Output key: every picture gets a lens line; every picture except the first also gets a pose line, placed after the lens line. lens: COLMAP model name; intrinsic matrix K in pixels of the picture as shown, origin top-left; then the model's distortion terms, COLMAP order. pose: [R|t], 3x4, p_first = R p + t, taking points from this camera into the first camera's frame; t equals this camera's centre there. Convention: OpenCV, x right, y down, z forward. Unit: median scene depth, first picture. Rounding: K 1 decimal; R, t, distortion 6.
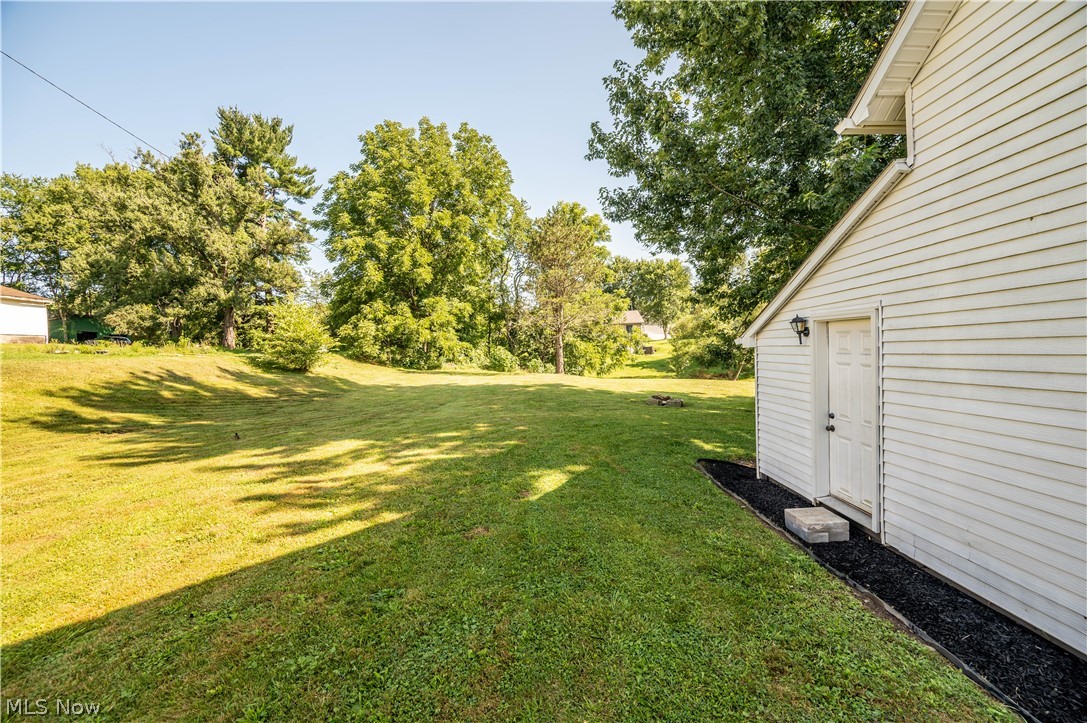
lens RADIAL K [[427.3, 0, 534.1], [0, 427.3, 360.3], [0, 0, 1]] dist [-0.002630, 0.000512]
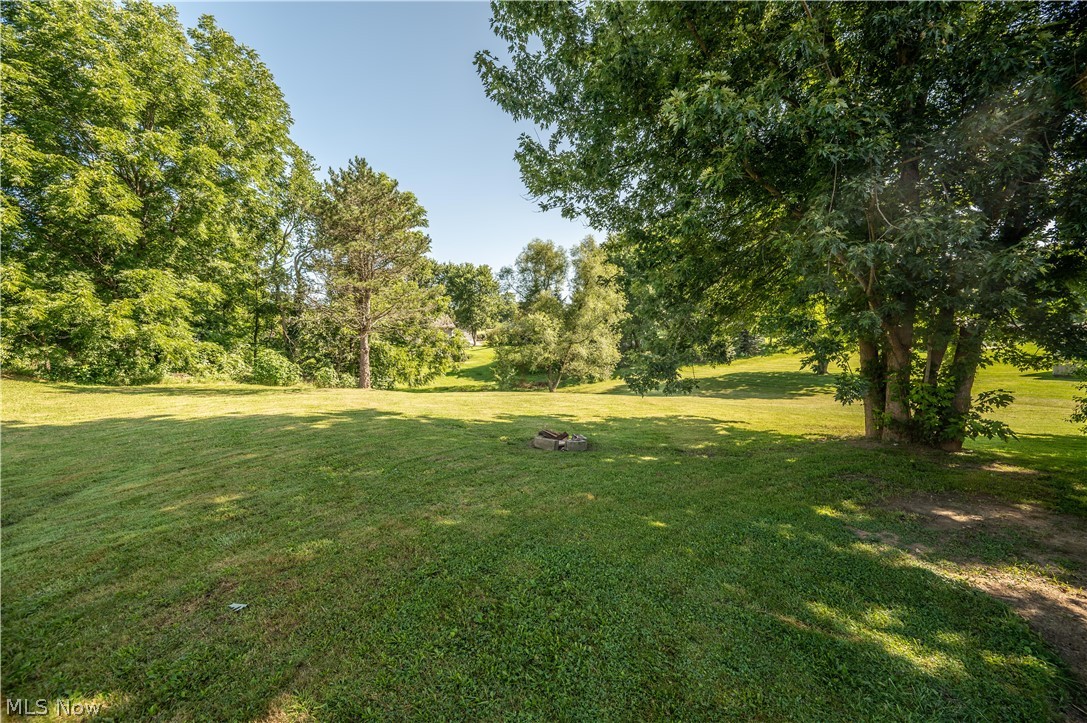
lens RADIAL K [[427.3, 0, 540.3], [0, 427.3, 364.7], [0, 0, 1]] dist [-0.002630, 0.000512]
pose [[0.890996, 0.005329, 0.453980, -0.003004], [-0.002872, 0.999977, -0.006103, -0.004742], [-0.454002, 0.004134, 0.890991, 0.182032]]
